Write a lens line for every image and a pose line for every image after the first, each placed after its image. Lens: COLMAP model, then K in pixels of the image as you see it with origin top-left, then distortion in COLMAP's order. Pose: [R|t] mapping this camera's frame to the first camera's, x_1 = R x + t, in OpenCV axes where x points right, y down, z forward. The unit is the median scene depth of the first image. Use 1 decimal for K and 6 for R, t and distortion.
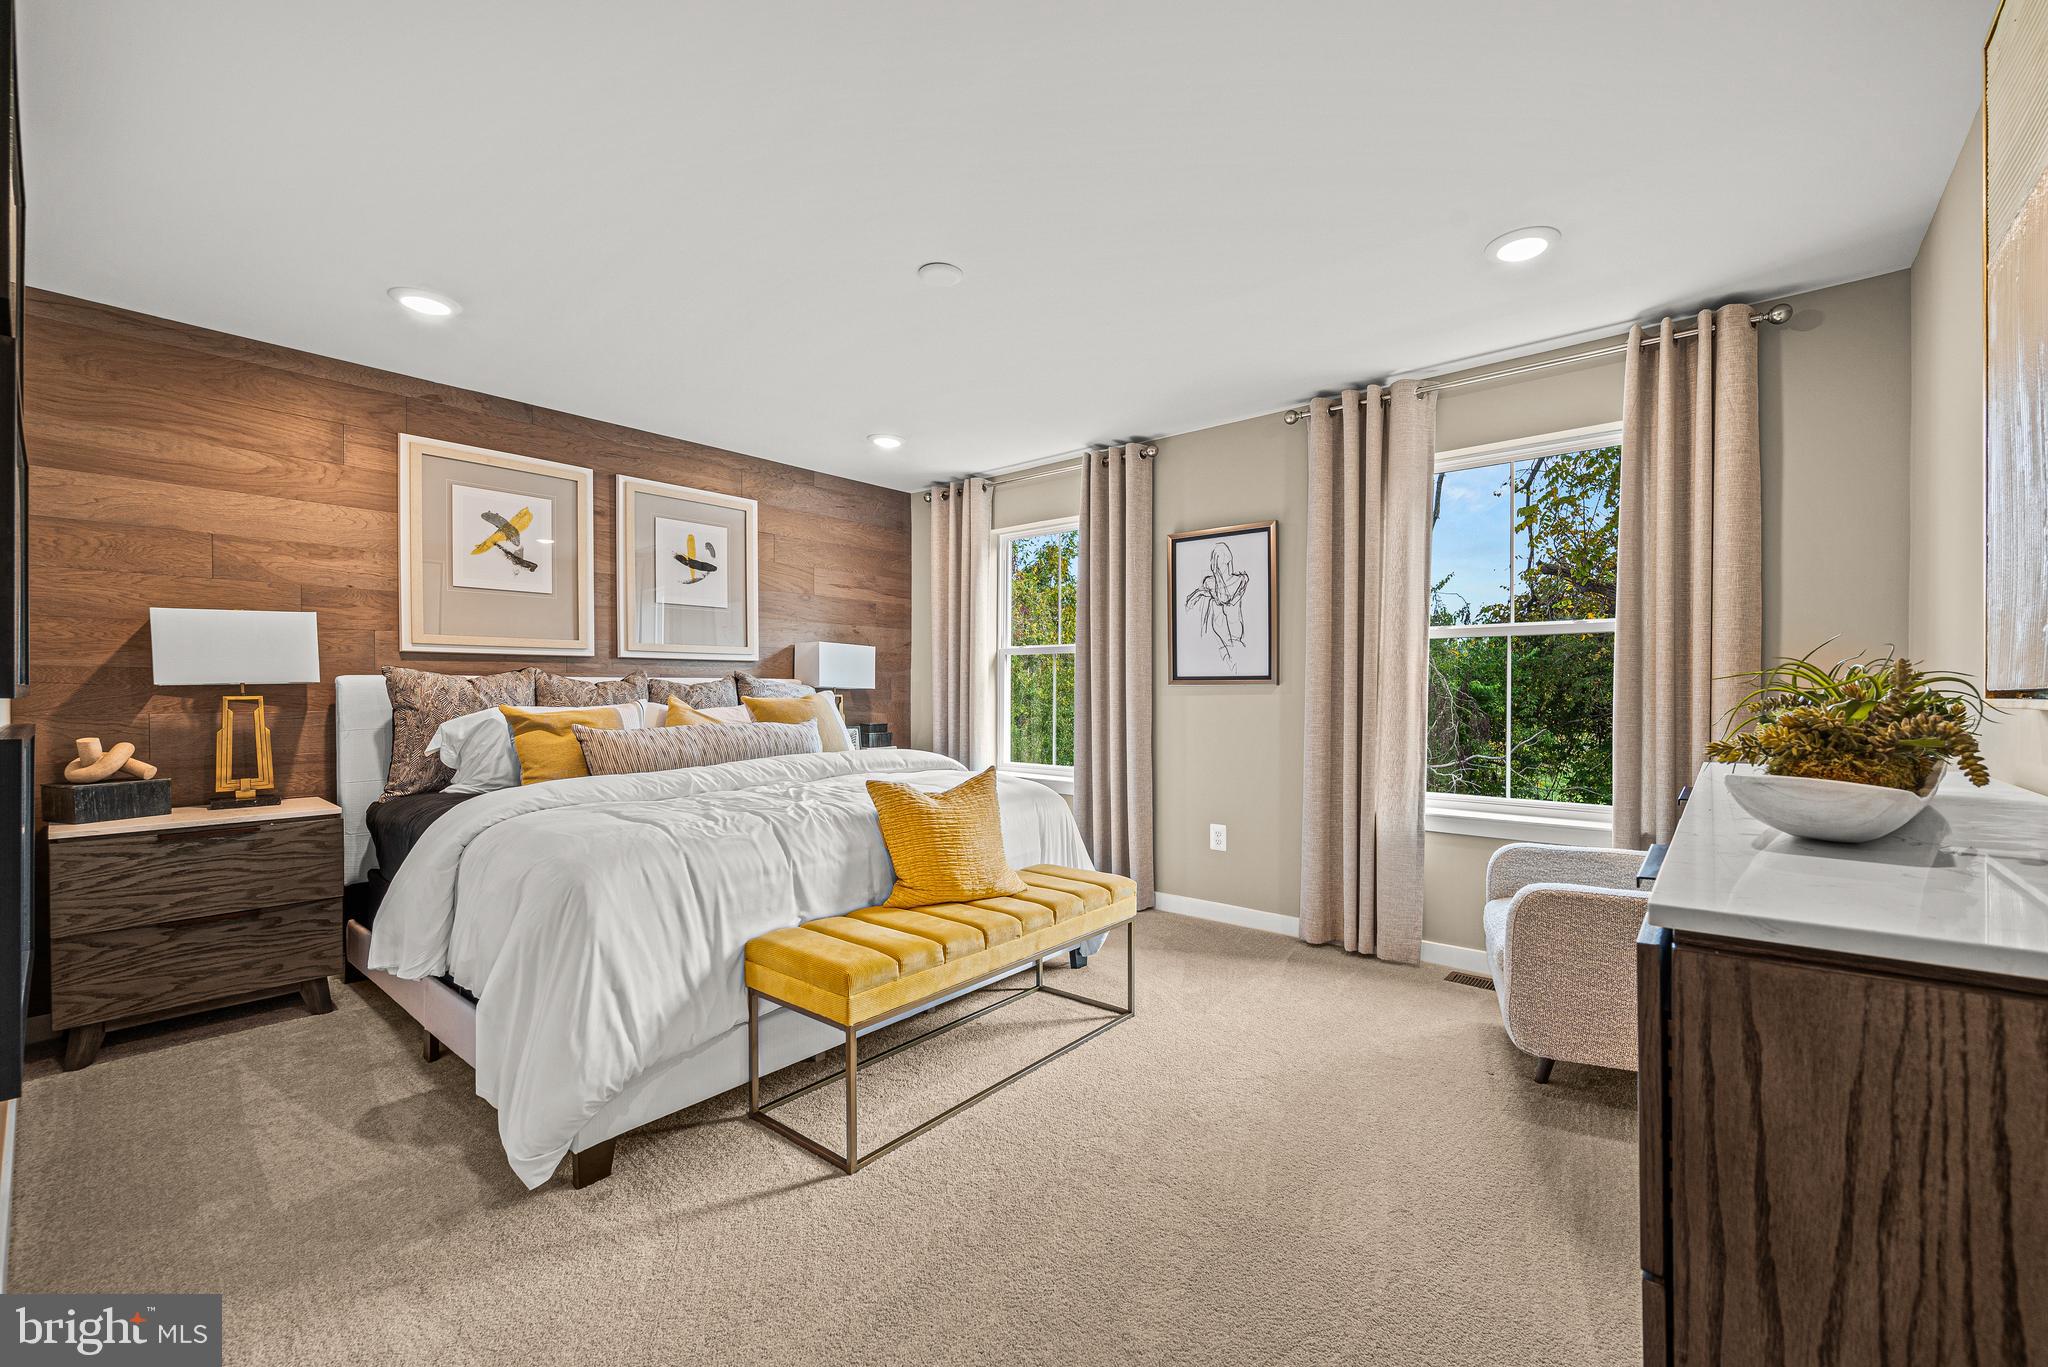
lens RADIAL K [[803.5, 0, 1042.9], [0, 803.5, 697.6], [0, 0, 1]] dist [-0.009623, -0.000238]
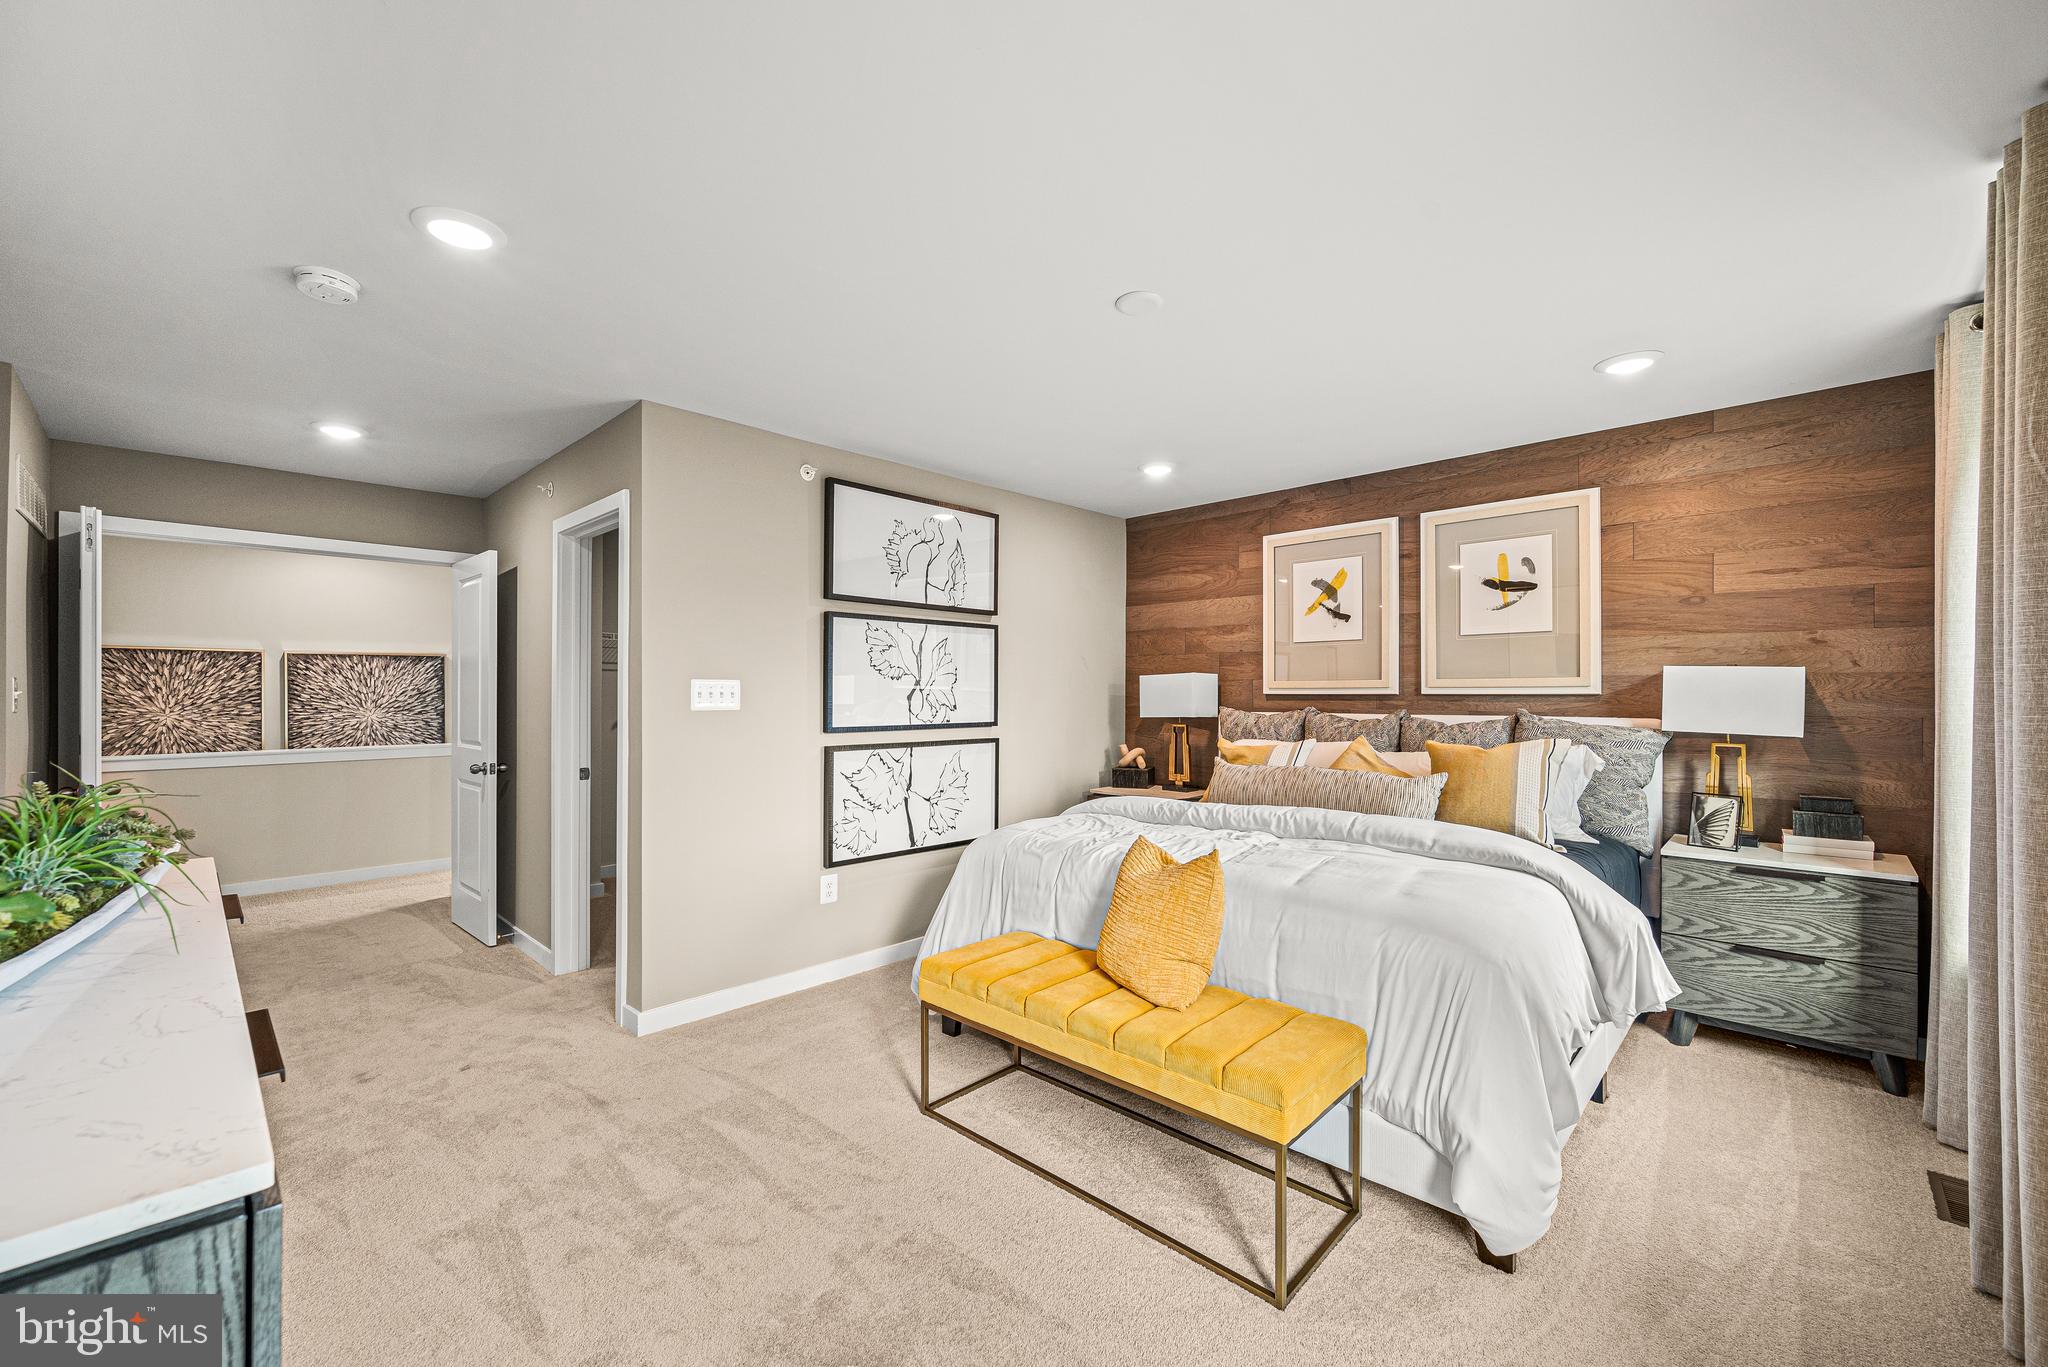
lens RADIAL K [[803.5, 0, 1041.3], [0, 803.5, 680.1], [0, 0, 1]] dist [-0.009623, -0.000238]
pose [[-0.054107, -0.015383, -0.998417, 0.548503], [-0.011047, 0.999829, -0.014806, -0.052565], [0.998474, 0.010228, -0.054268, 0.630642]]
